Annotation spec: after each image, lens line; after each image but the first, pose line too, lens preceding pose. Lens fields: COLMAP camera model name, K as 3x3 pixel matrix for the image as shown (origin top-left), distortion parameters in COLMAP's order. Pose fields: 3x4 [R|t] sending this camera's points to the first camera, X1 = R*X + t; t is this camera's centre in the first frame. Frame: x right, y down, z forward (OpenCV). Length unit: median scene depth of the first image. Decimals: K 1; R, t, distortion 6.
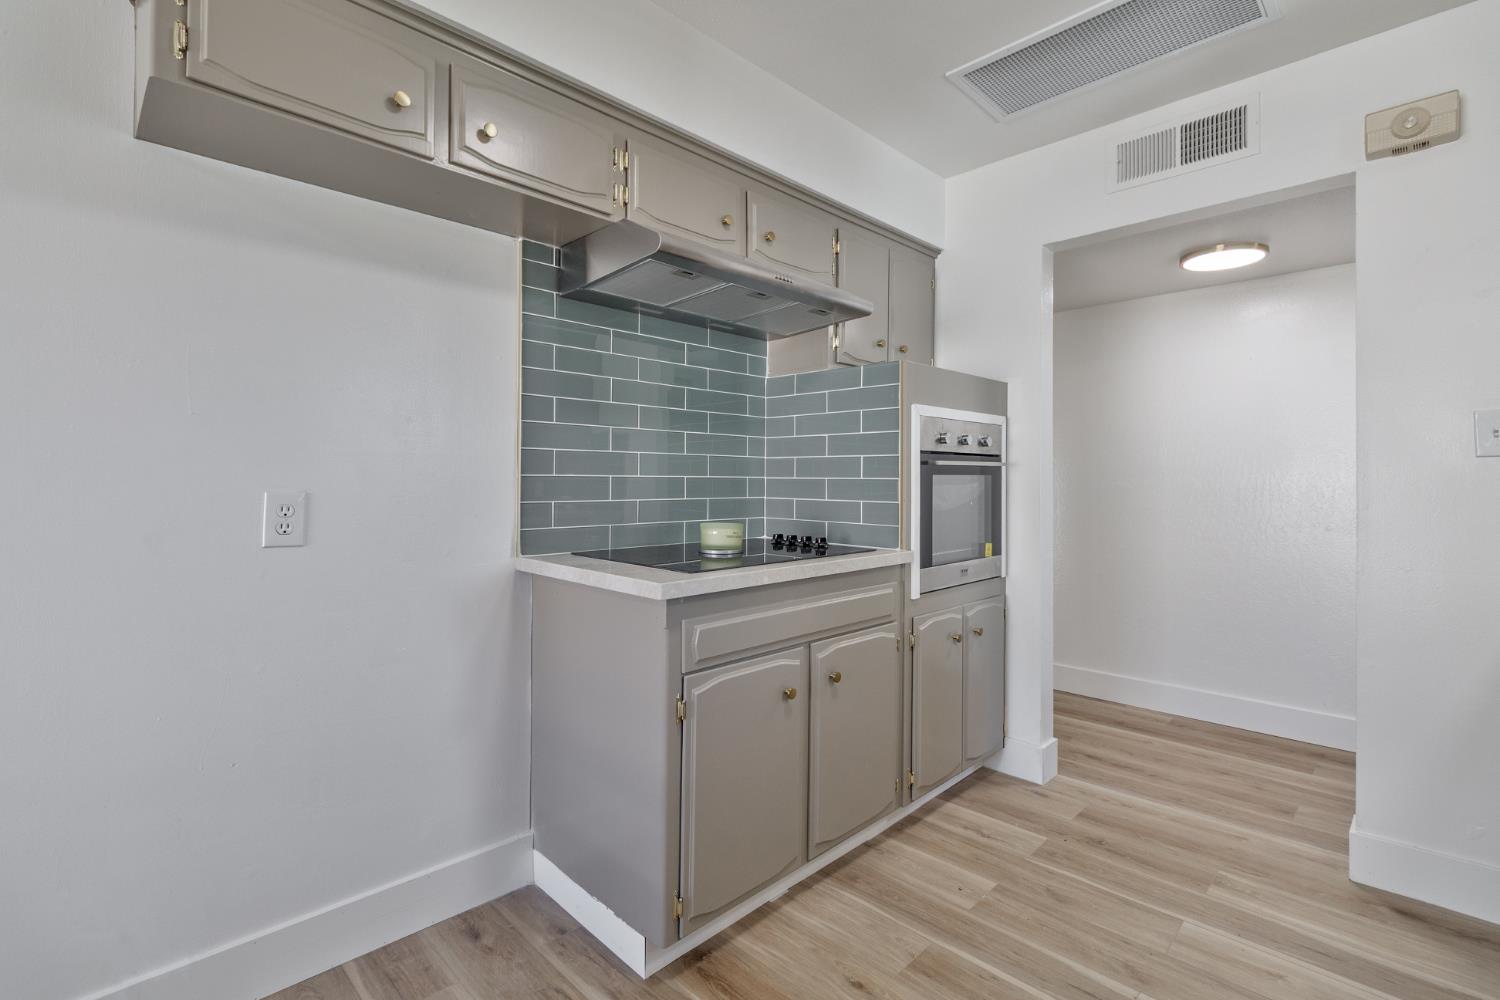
lens RADIAL K [[692.1, 0, 750.8], [0, 692.1, 472.4], [0, 0, 1]] dist [-0.000672, 0.000856]
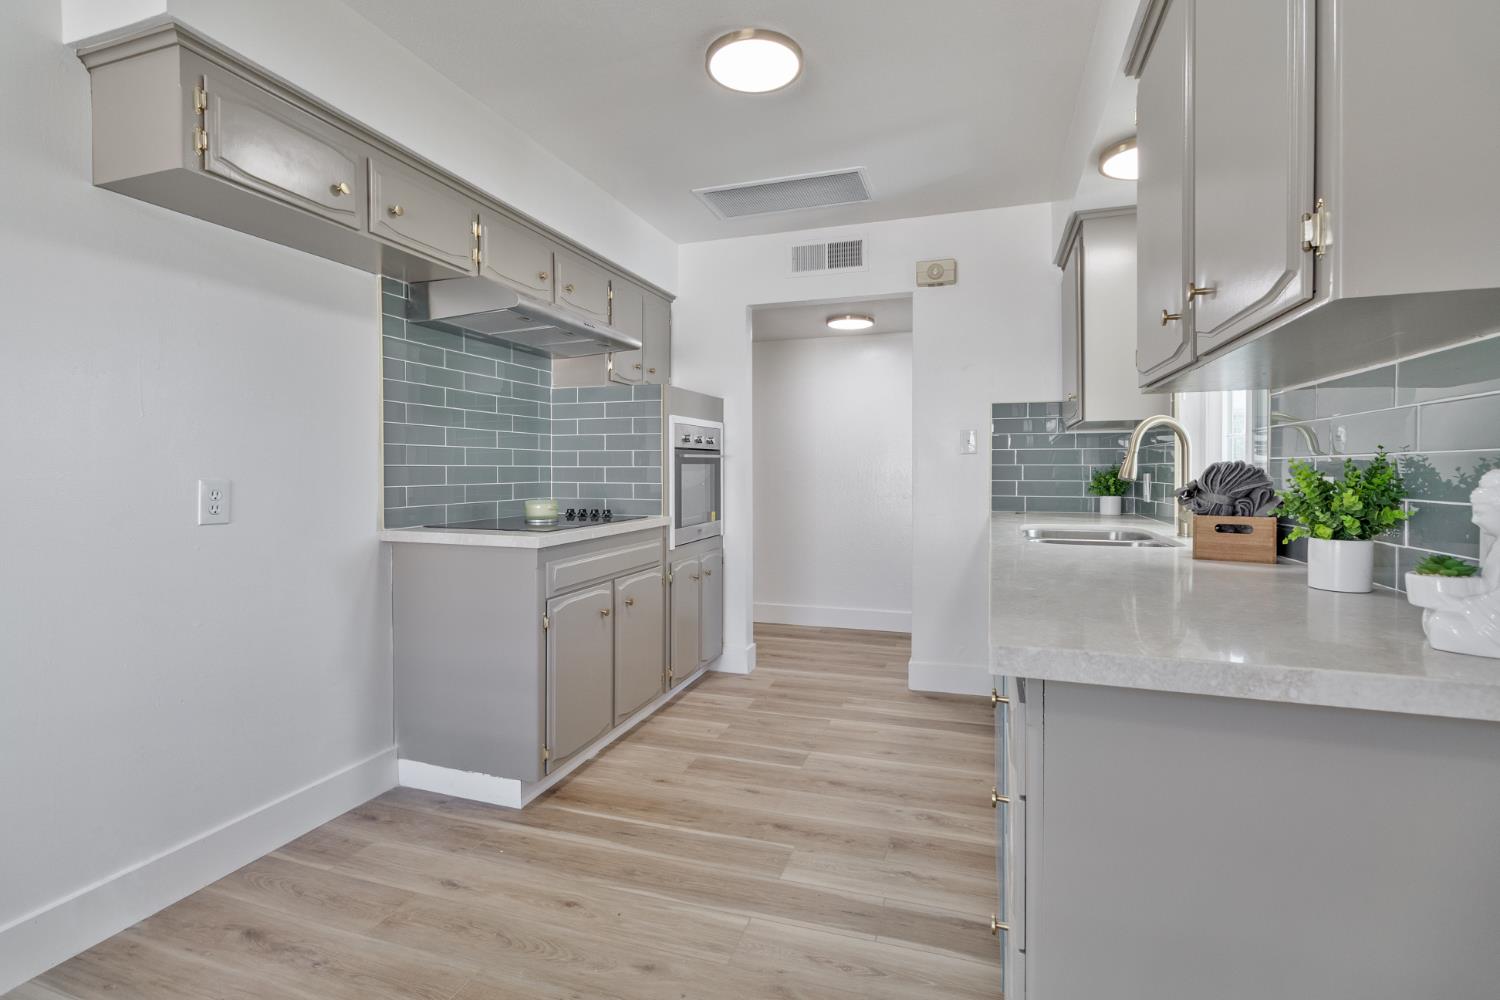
lens RADIAL K [[692.1, 0, 750.8], [0, 692.1, 472.4], [0, 0, 1]] dist [-0.000672, 0.000856]
pose [[0.897223, -0.008686, 0.441493, -0.261299], [0.001457, 0.999859, 0.016711, -0.002975], [-0.441576, -0.014351, 0.897109, -0.380117]]
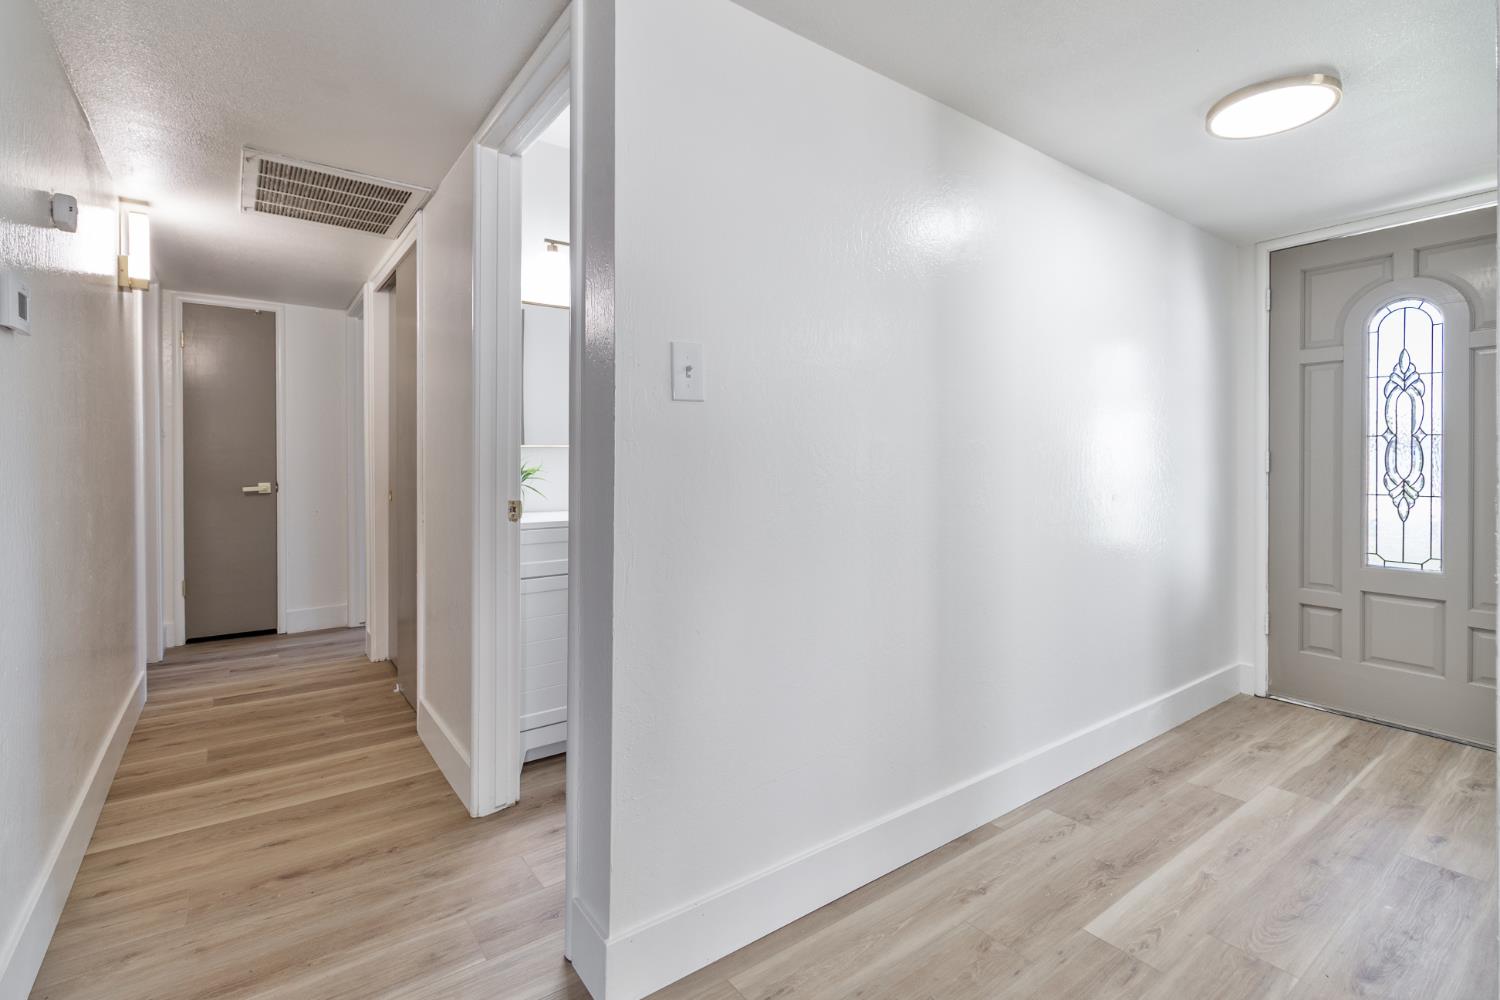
lens RADIAL K [[692.1, 0, 750.8], [0, 692.1, 472.4], [0, 0, 1]] dist [-0.000672, 0.000856]
pose [[0.151332, -0.014282, 0.988380, -0.126654], [-0.013506, 0.999772, 0.016515, 0.033805], [-0.988391, -0.015848, 0.151105, 1.771297]]
